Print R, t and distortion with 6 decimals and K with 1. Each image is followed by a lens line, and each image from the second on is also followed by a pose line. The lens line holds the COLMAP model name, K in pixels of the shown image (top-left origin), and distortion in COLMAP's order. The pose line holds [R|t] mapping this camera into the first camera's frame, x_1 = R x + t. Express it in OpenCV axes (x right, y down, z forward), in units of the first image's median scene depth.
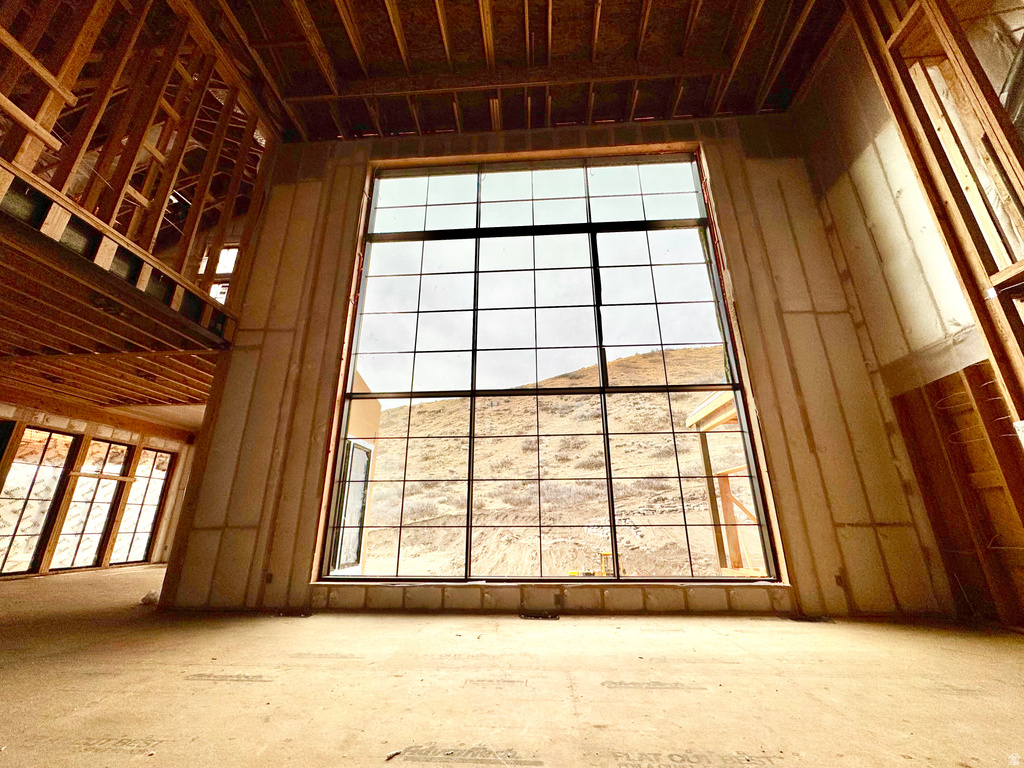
lens RADIAL K [[409.4, 0, 513.6], [0, 409.4, 384.8], [0, 0, 1]] dist [-0.002728, 0.000384]
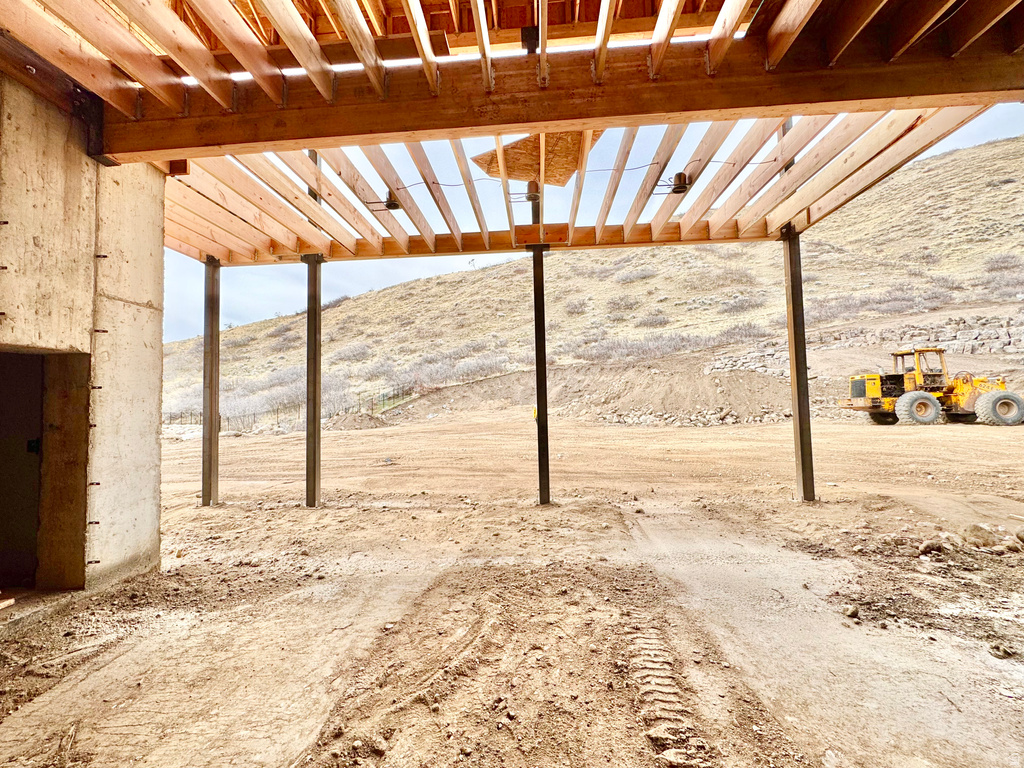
lens RADIAL K [[409.4, 0, 513.2], [0, 409.4, 382.4], [0, 0, 1]] dist [-0.002728, 0.000384]
pose [[0.999779, -0.020544, 0.004496, -2.091802], [0.018566, 0.962627, 0.270192, 1.083665], [-0.009879, -0.270049, 0.962796, 1.231021]]
